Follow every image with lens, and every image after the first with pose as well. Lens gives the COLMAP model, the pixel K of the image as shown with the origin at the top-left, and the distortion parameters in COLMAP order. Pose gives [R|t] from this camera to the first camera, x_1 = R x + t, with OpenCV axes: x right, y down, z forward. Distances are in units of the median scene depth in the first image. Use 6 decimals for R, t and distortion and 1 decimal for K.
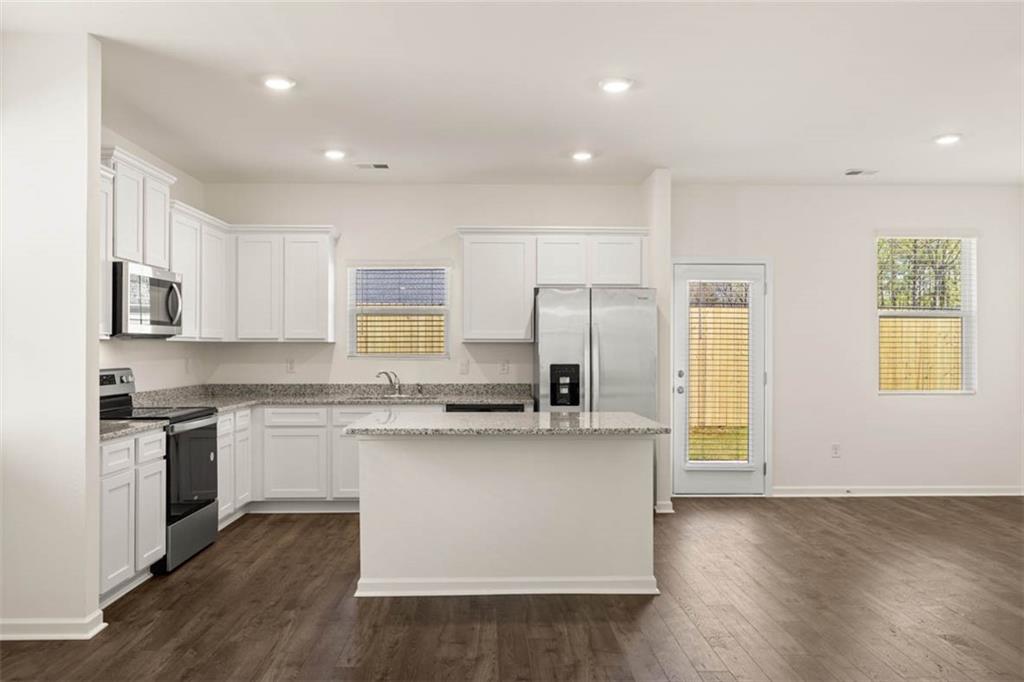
lens RADIAL K [[753.6, 0, 510.6], [0, 753.6, 345.5], [0, 0, 1]] dist [-0.001989, -0.001206]
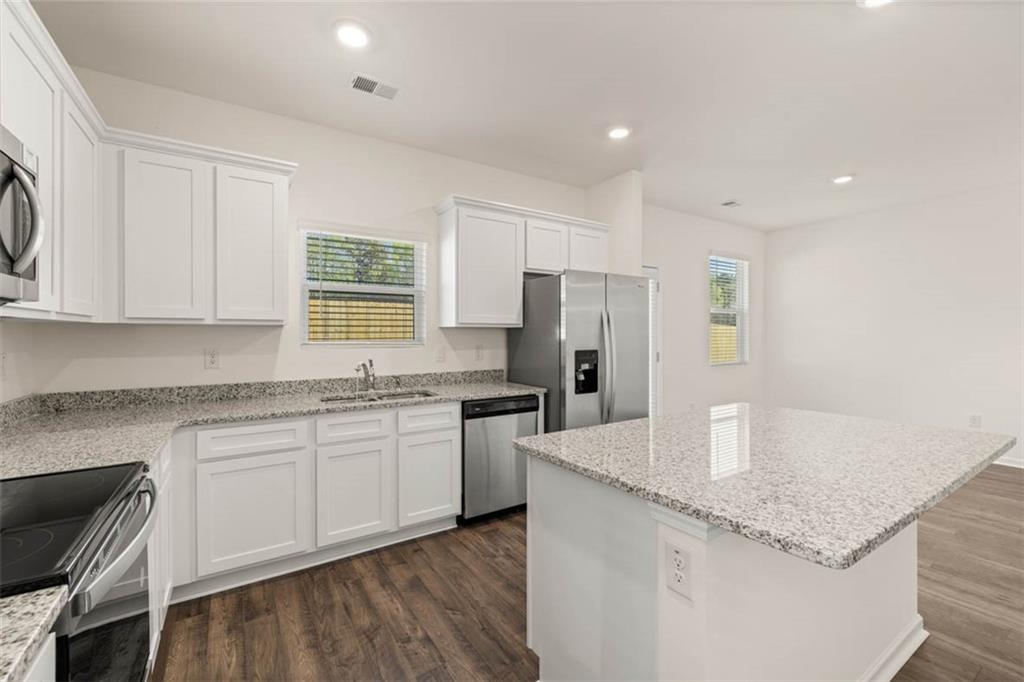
lens RADIAL K [[432.0, 0, 513.1], [0, 432.0, 334.7], [0, 0, 1]] dist [0.000903, -0.000087]
pose [[0.853508, -0.001455, 0.521077, -0.282475], [-0.001457, 0.999986, 0.005178, 0.002348], [-0.521077, -0.005178, 0.853494, 0.550631]]
